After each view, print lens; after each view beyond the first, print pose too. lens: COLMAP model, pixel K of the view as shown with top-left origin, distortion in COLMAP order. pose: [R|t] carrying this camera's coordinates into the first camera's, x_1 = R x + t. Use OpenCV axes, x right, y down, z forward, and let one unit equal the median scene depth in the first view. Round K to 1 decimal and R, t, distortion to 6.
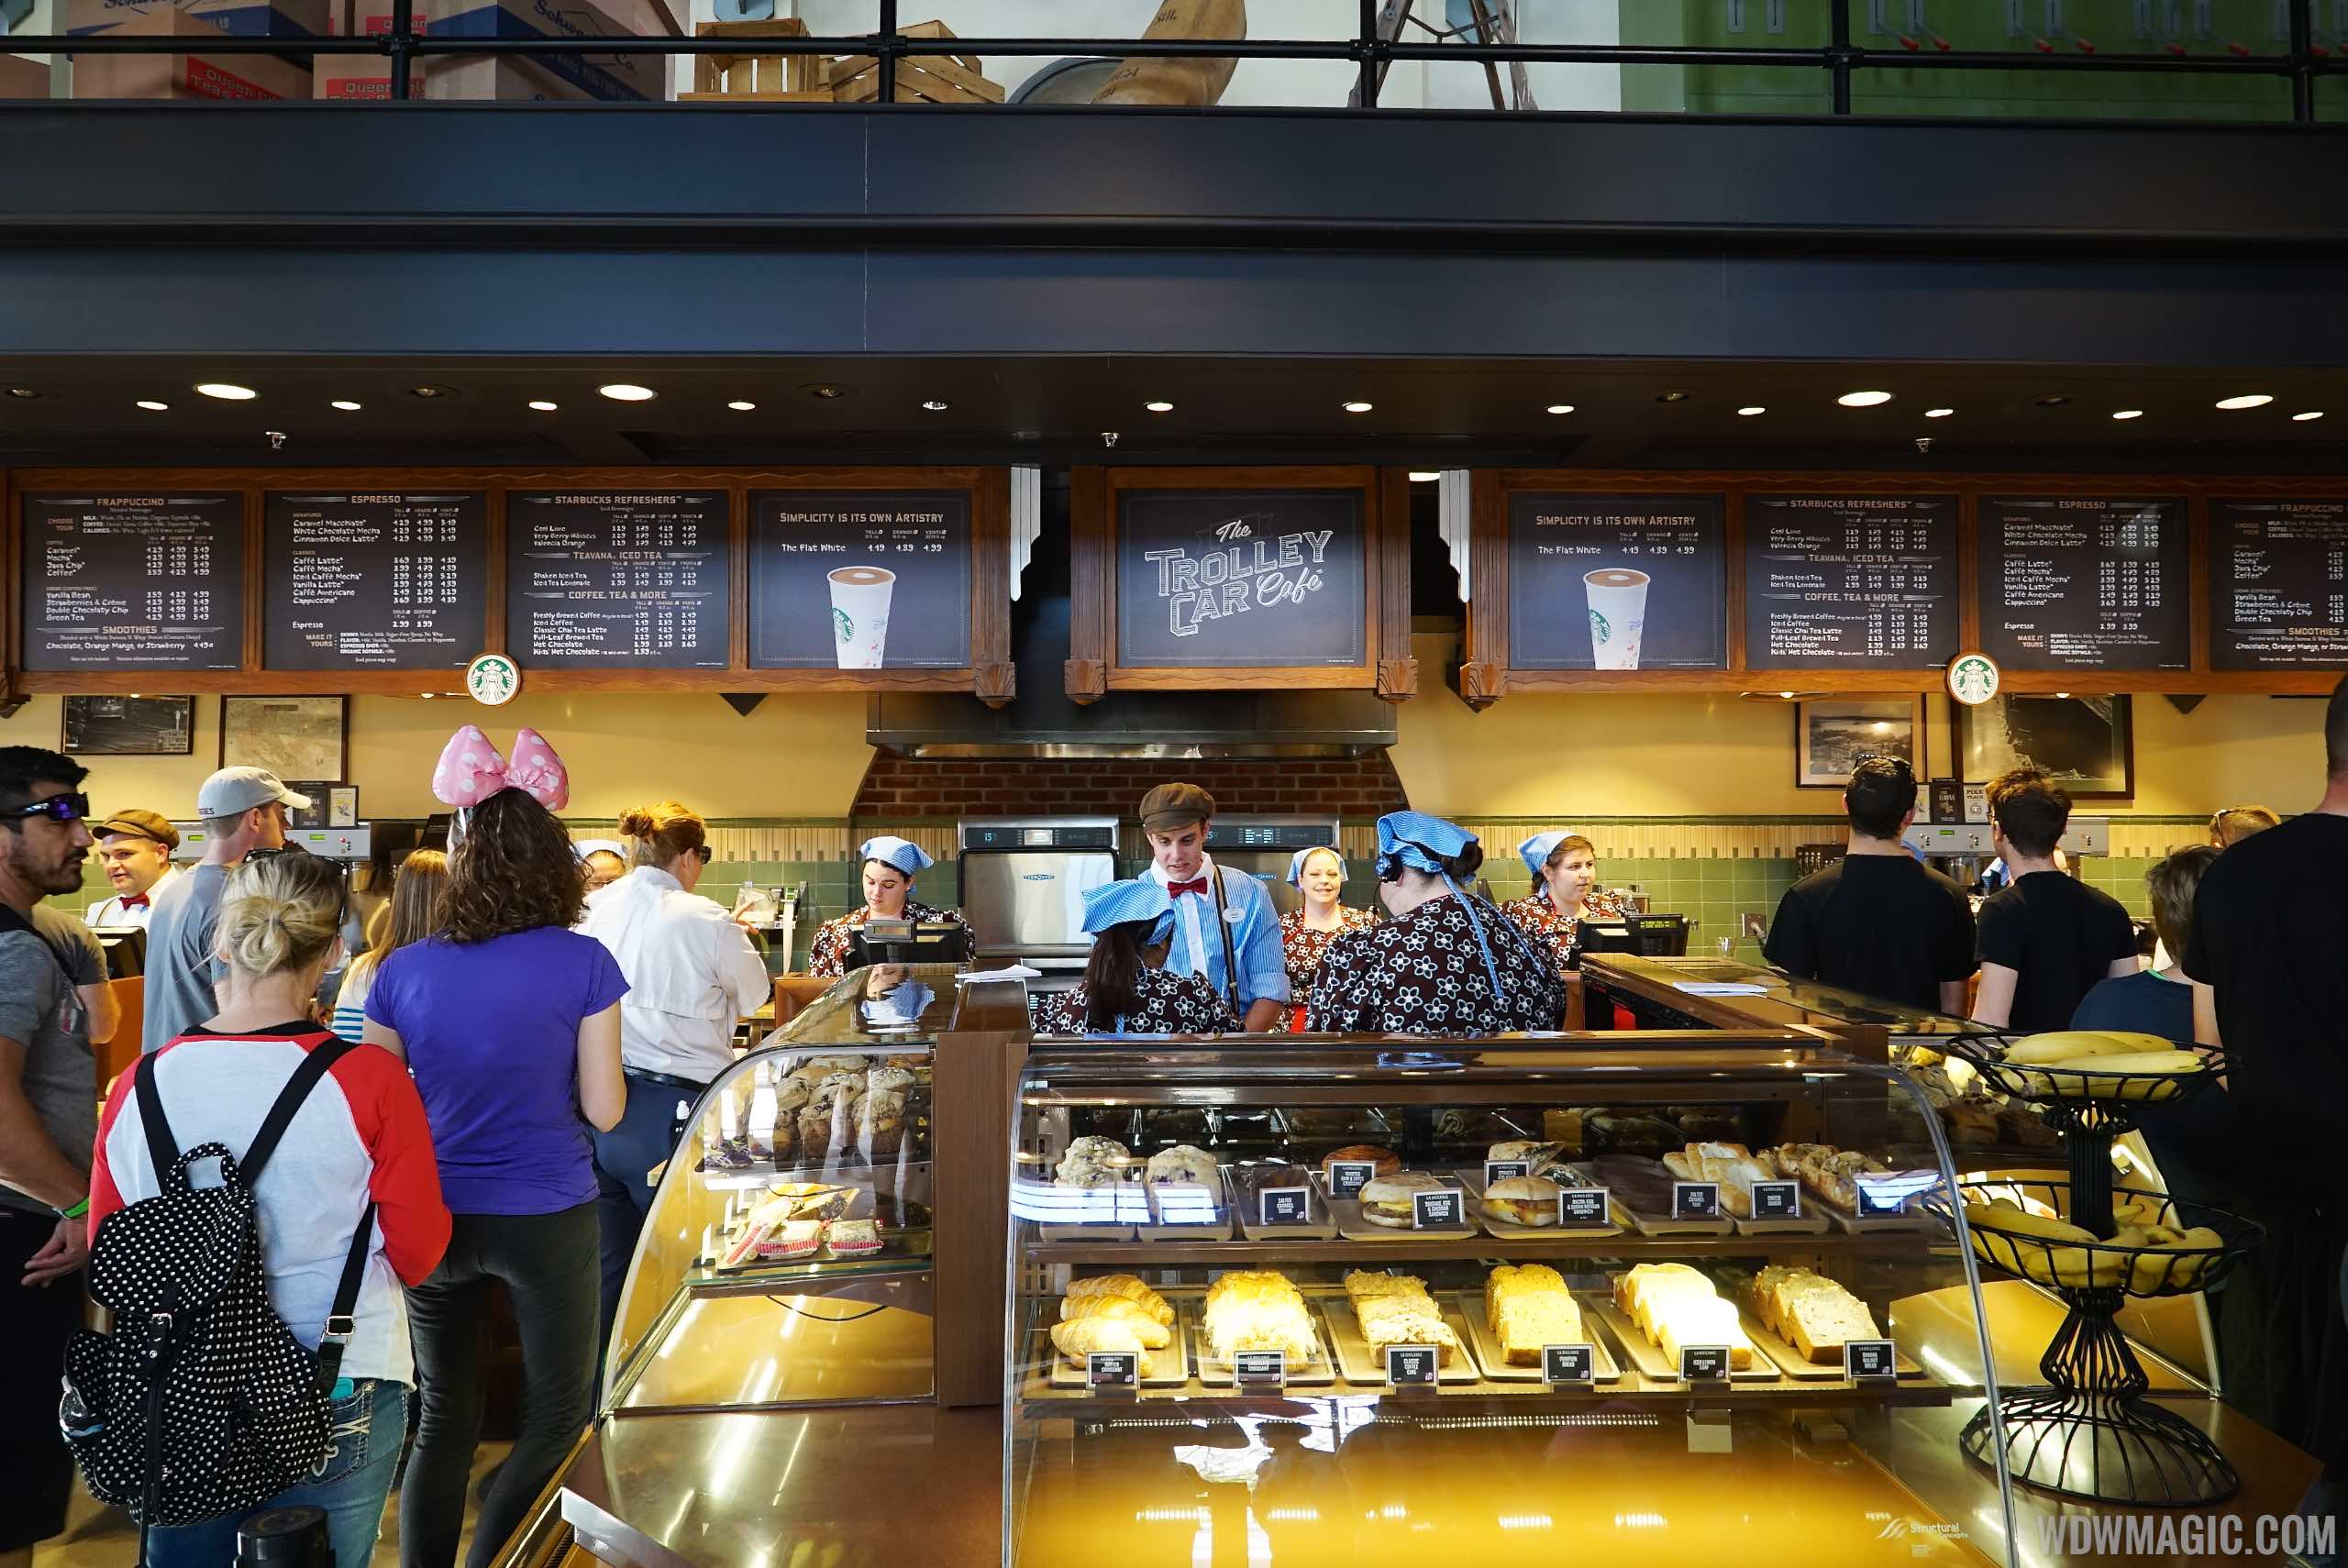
lens RADIAL K [[1676.8, 0, 1174.0], [0, 1676.8, 784.0], [0, 0, 1]] dist [-0.034706, 0.009854]
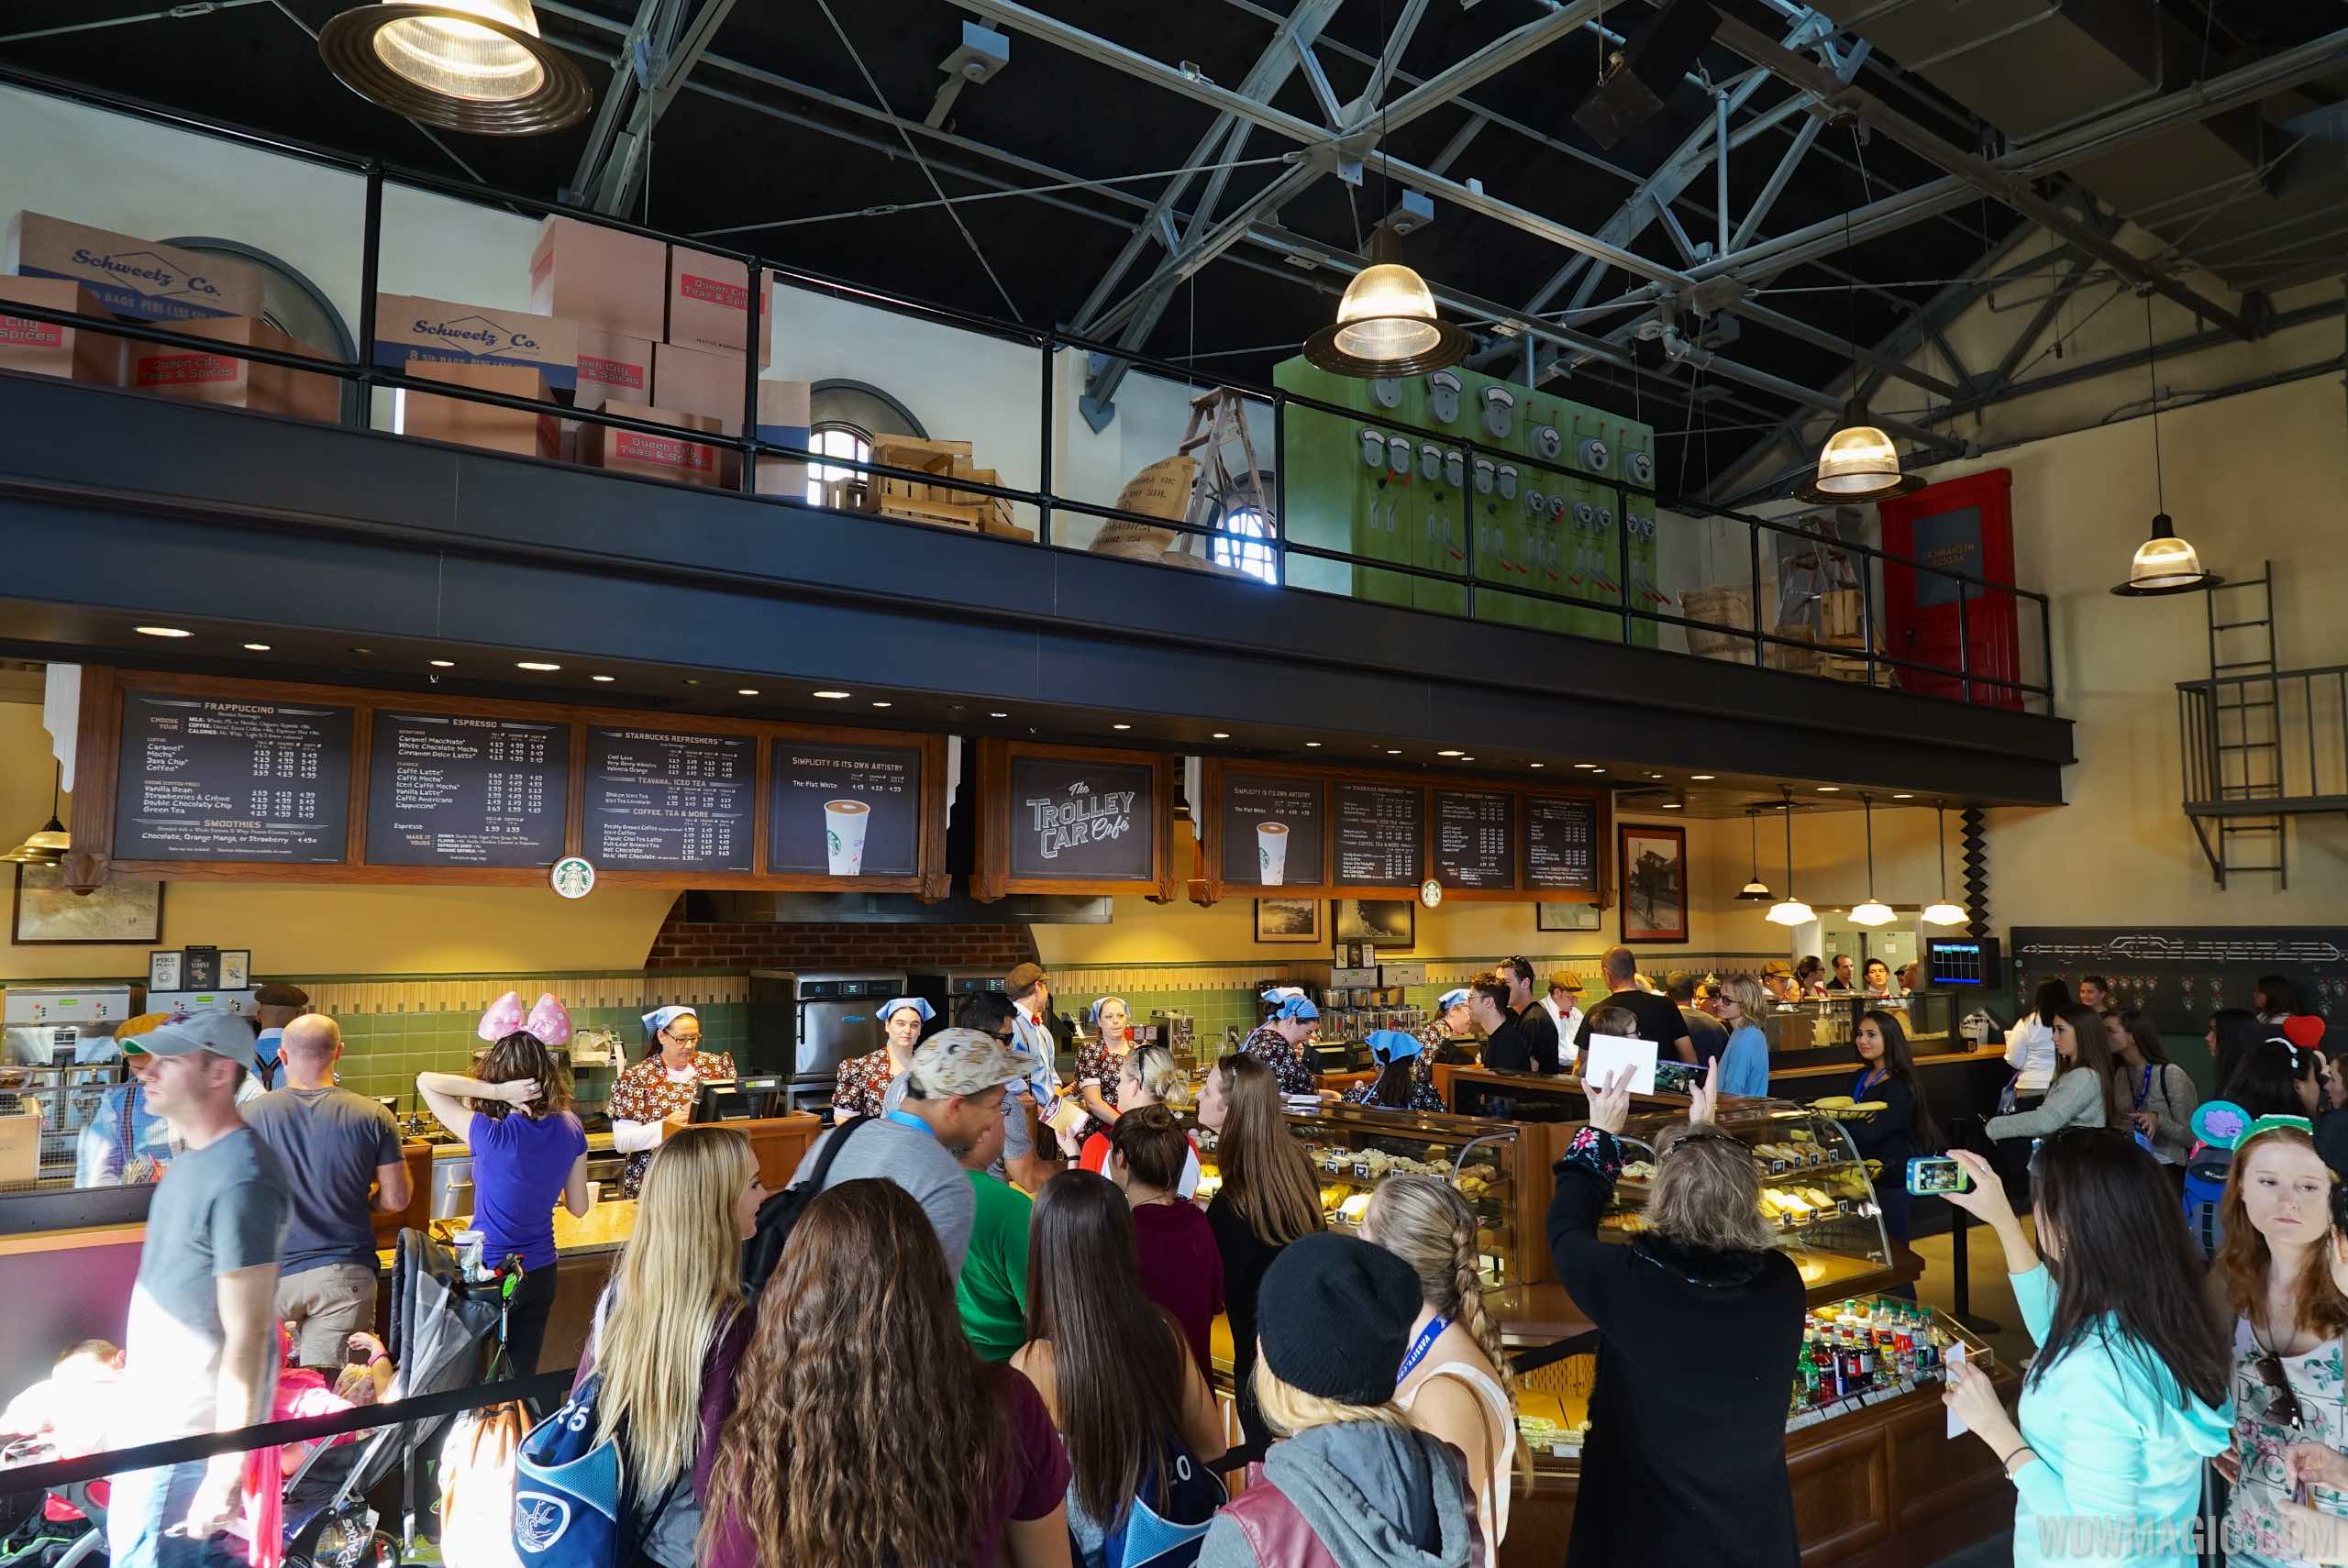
lens RADIAL K [[1676.8, 0, 1174.0], [0, 1676.8, 784.0], [0, 0, 1]] dist [-0.034706, 0.009854]
pose [[0.803990, 0.052185, 0.592349, -0.782876], [-0.026460, 0.998295, -0.052035, -0.078866], [-0.594054, 0.026162, 0.804000, -0.258358]]
